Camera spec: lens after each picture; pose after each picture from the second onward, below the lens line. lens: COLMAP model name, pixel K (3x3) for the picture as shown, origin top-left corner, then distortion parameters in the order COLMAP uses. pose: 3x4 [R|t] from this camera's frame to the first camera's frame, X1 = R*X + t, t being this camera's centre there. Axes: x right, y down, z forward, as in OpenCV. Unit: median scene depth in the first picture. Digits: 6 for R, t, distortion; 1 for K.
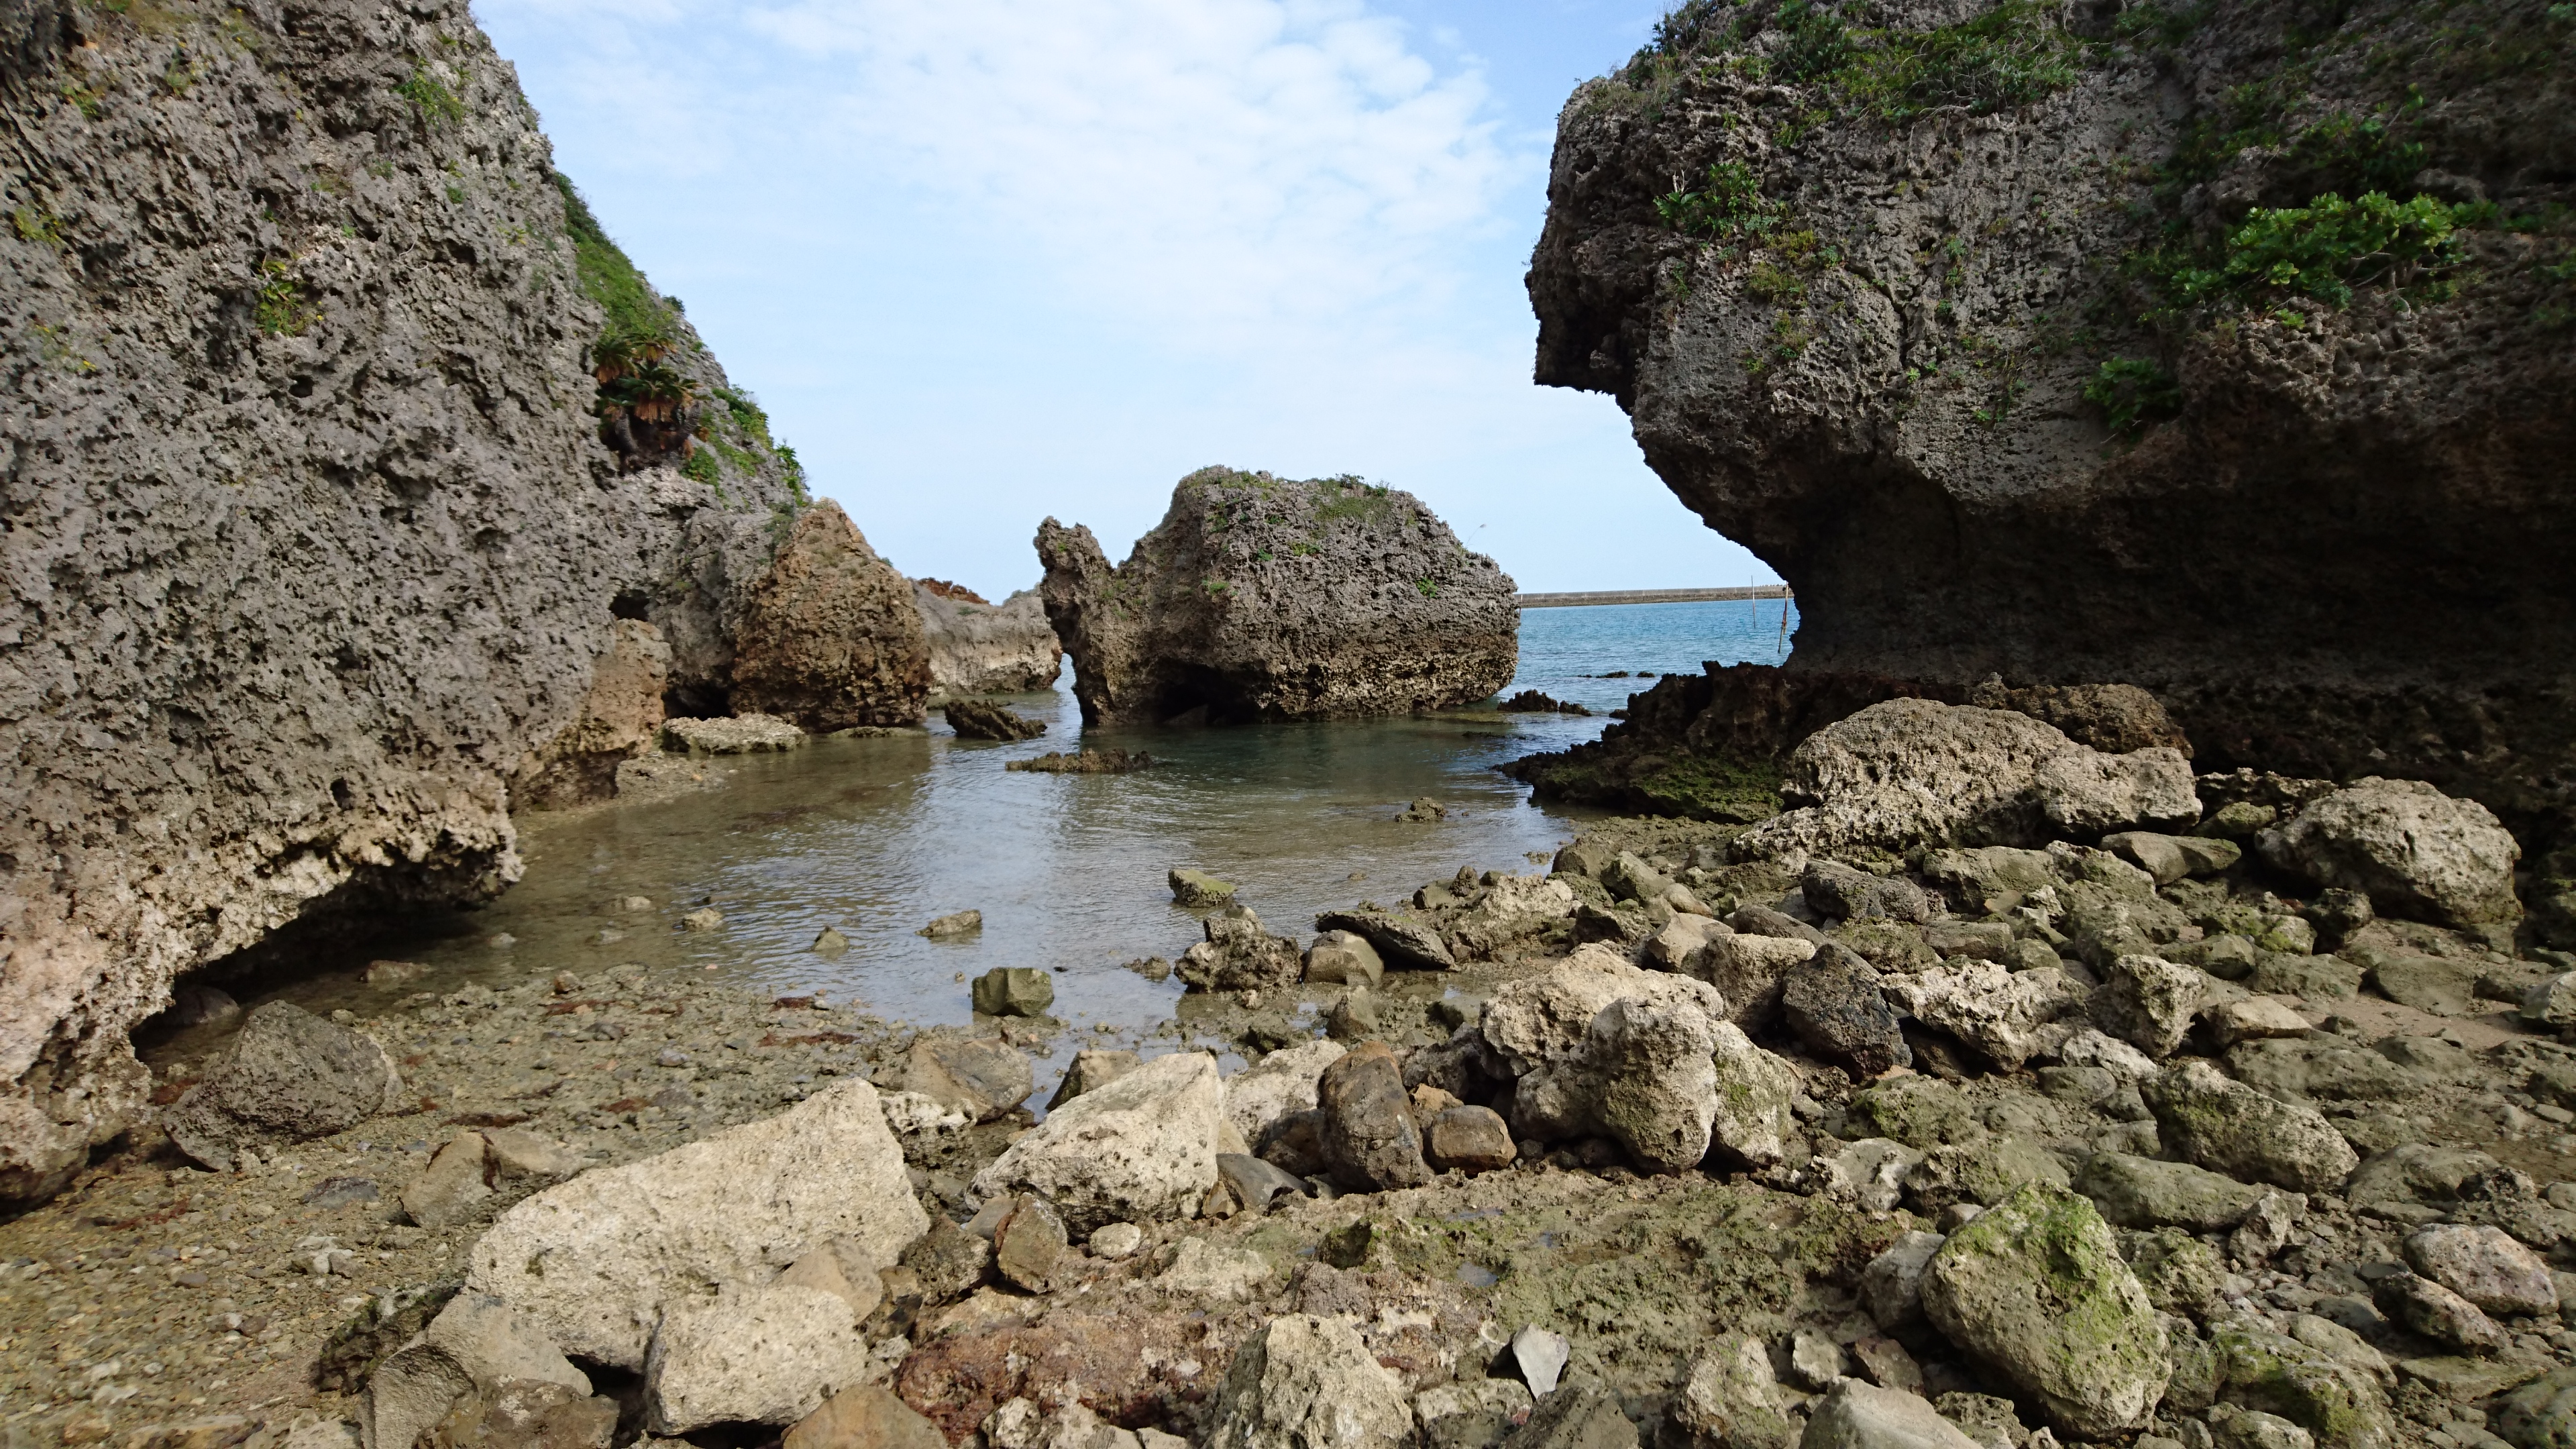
lens RADIAL K [[1464.5, 0, 1226.8], [0, 1464.5, 732.3], [0, 0, 1]] dist [0.016497, -0.014289]
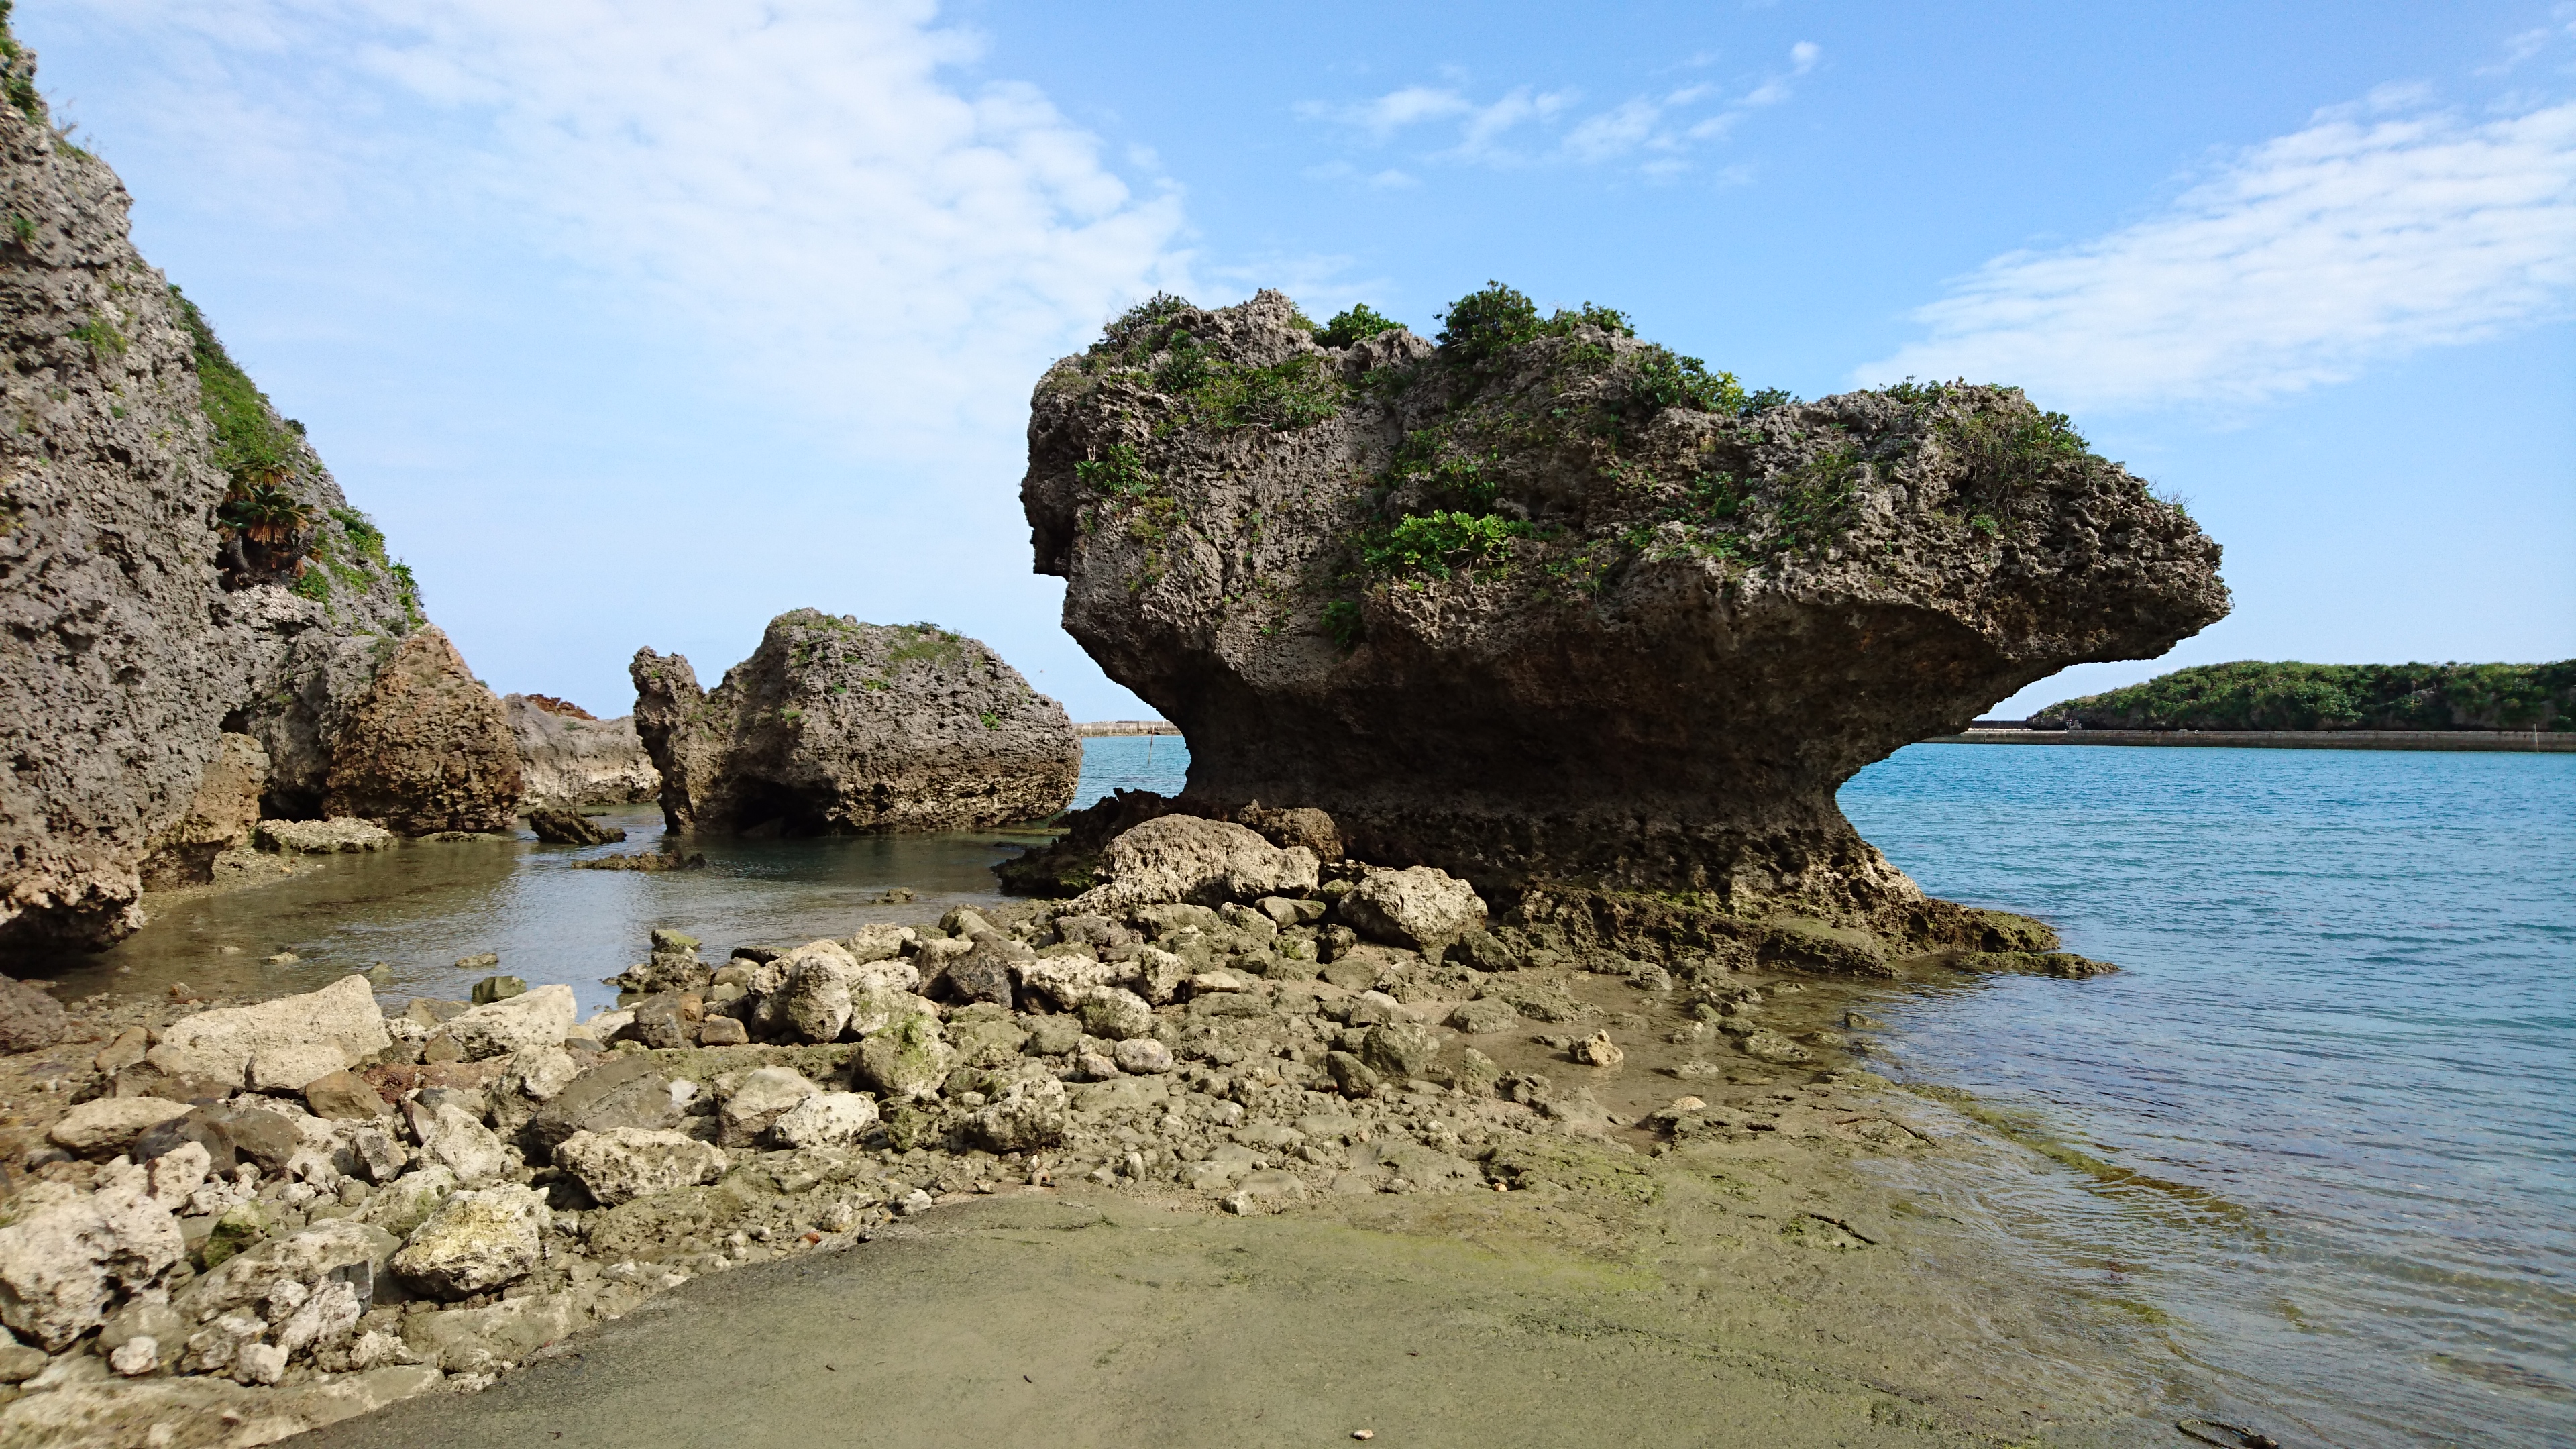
lens RADIAL K [[1464.5, 0, 1234.5], [0, 1464.5, 722.3], [0, 0, 1]] dist [0.016497, -0.014289]
pose [[0.972742, 0.033303, 0.229487, 0.135153], [-0.012712, 0.995804, -0.090629, 0.015021], [-0.231542, 0.085241, 0.969083, -0.424367]]
